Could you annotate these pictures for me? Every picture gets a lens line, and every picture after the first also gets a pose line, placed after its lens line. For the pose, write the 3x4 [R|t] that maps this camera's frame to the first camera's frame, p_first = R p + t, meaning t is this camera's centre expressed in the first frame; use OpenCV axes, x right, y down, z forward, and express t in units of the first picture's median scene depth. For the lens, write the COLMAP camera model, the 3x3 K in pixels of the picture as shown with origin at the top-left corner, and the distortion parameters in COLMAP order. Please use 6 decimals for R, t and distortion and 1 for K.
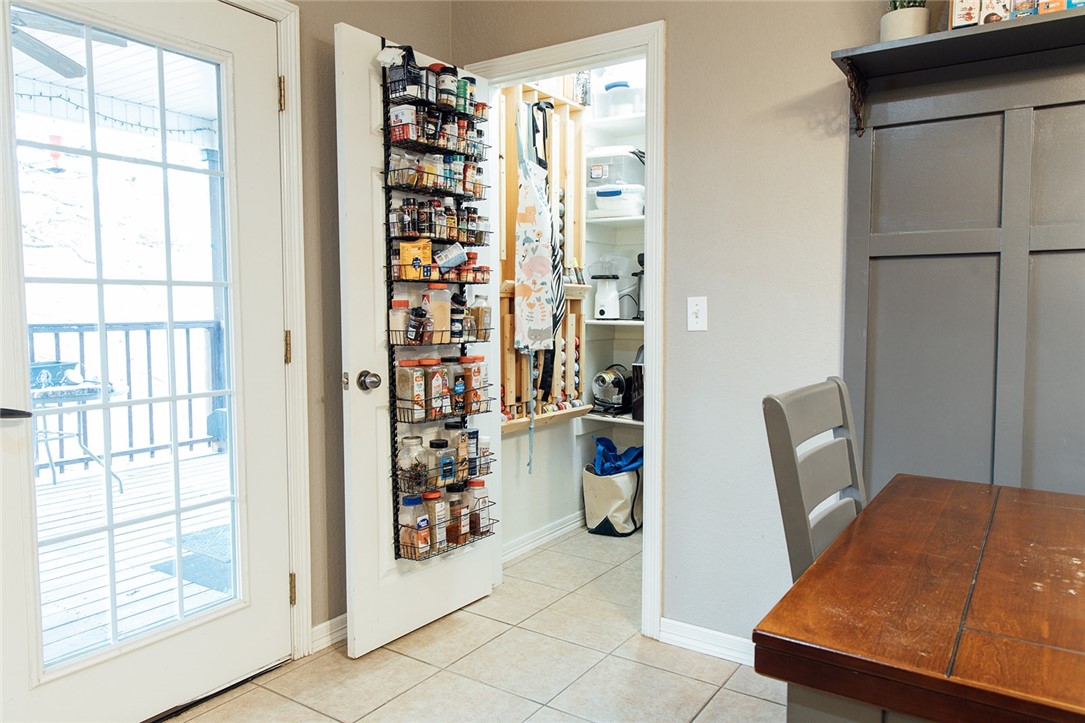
lens RADIAL K [[754.8, 0, 538.9], [0, 754.8, 355.3], [0, 0, 1]] dist [0.015537, -0.004535]
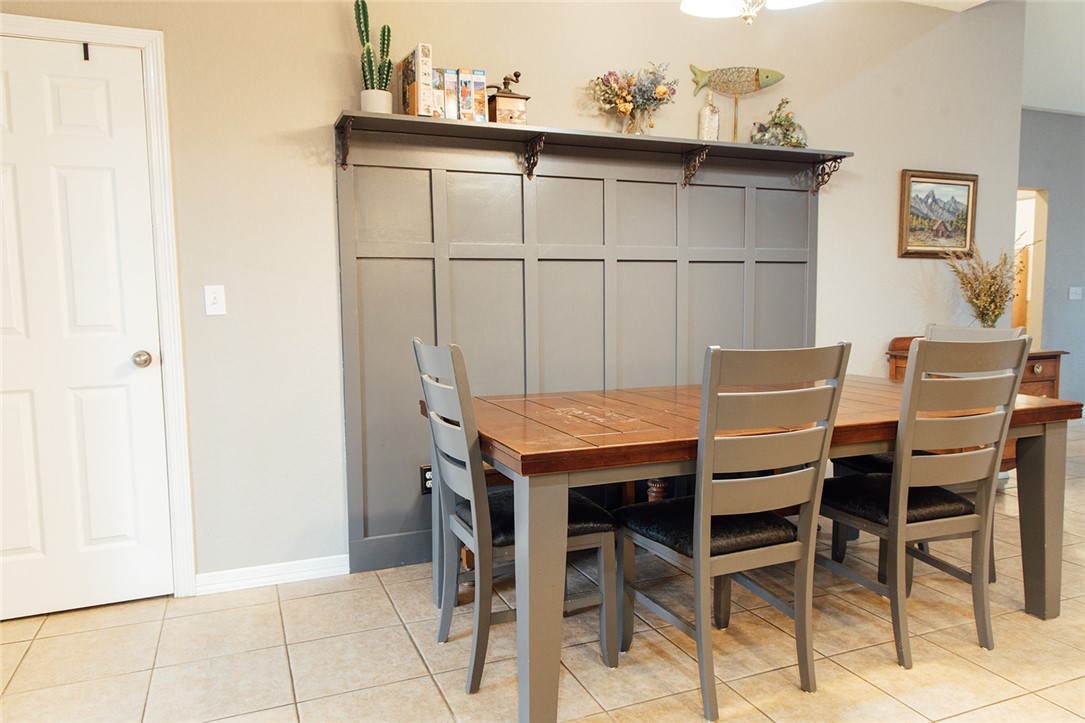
lens RADIAL K [[754.8, 0, 550.7], [0, 754.8, 365.9], [0, 0, 1]] dist [0.015537, -0.004535]
pose [[0.539585, -0.082084, 0.837920, -0.551890], [0.070171, 0.996158, 0.052398, 0.023097], [-0.839002, 0.030525, 0.543271, -0.060242]]
